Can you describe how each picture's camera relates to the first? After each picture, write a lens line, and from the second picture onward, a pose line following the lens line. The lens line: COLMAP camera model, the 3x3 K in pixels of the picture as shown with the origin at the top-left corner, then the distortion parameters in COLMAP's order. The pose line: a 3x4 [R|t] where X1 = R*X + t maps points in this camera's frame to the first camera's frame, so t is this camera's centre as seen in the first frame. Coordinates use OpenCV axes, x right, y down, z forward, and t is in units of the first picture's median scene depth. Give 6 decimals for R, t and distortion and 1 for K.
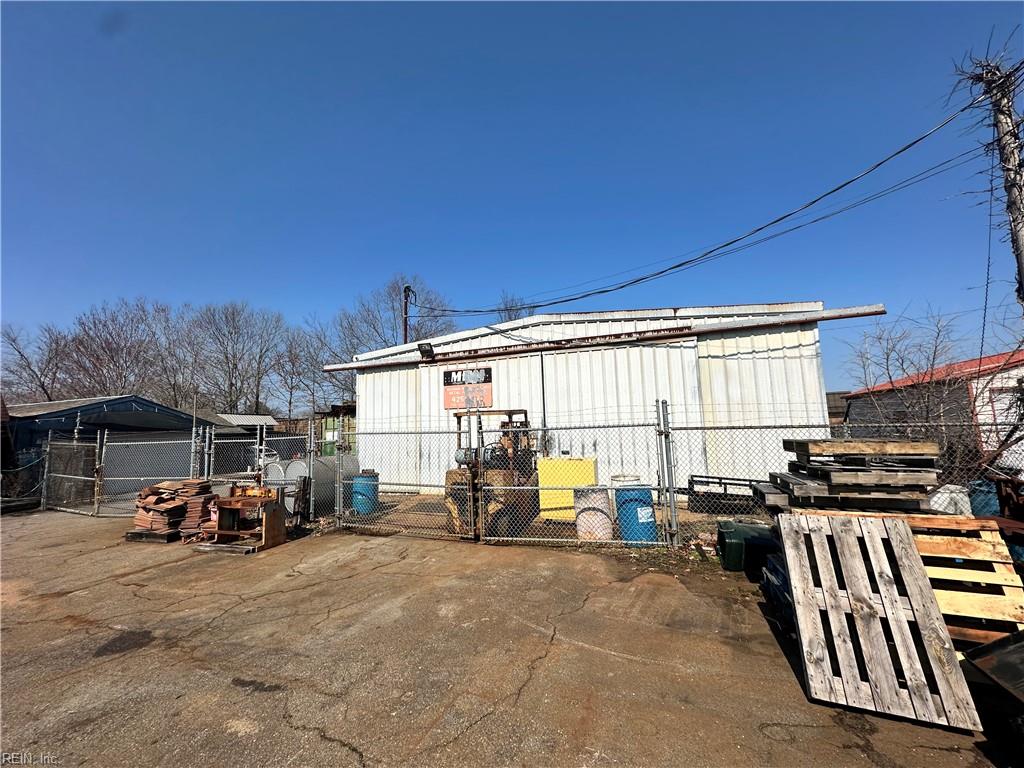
lens RADIAL K [[405.1, 0, 512.0], [0, 405.1, 384.0], [0, 0, 1]] dist [-0.002434, 0.000323]
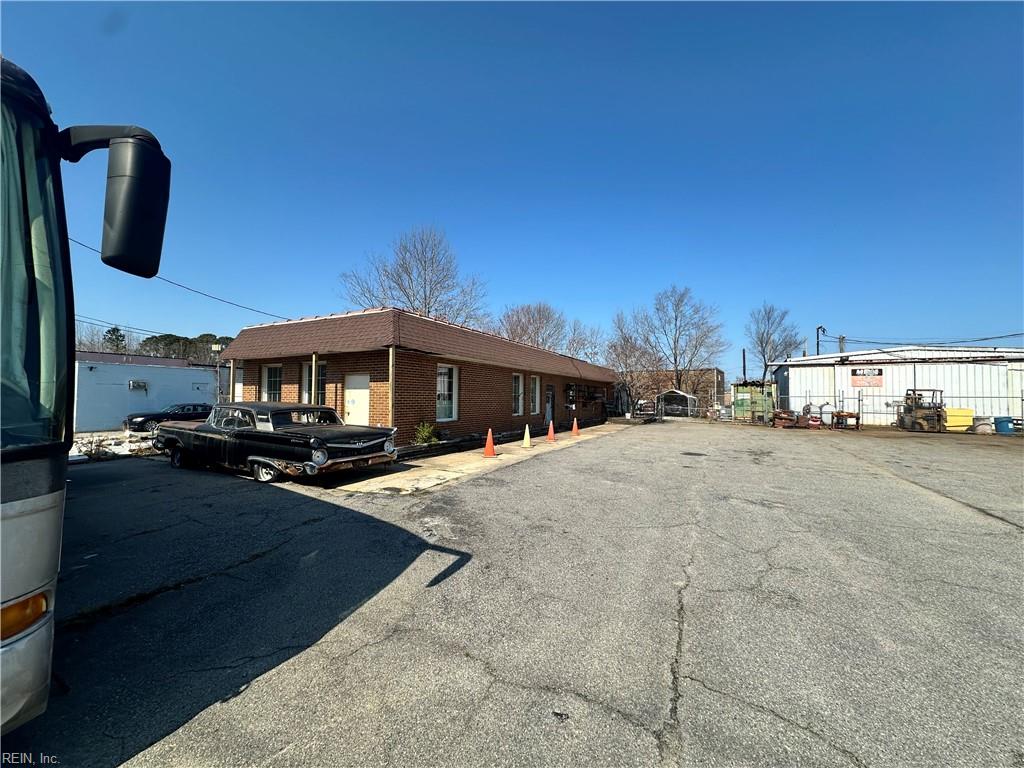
lens RADIAL K [[405.1, 0, 512.0], [0, 405.1, 384.0], [0, 0, 1]] dist [-0.002434, 0.000323]
pose [[0.983345, 0.039575, -0.177390, -1.844848], [-0.024516, 0.995968, 0.086295, -0.110456], [0.180090, -0.080509, 0.980350, -1.725658]]
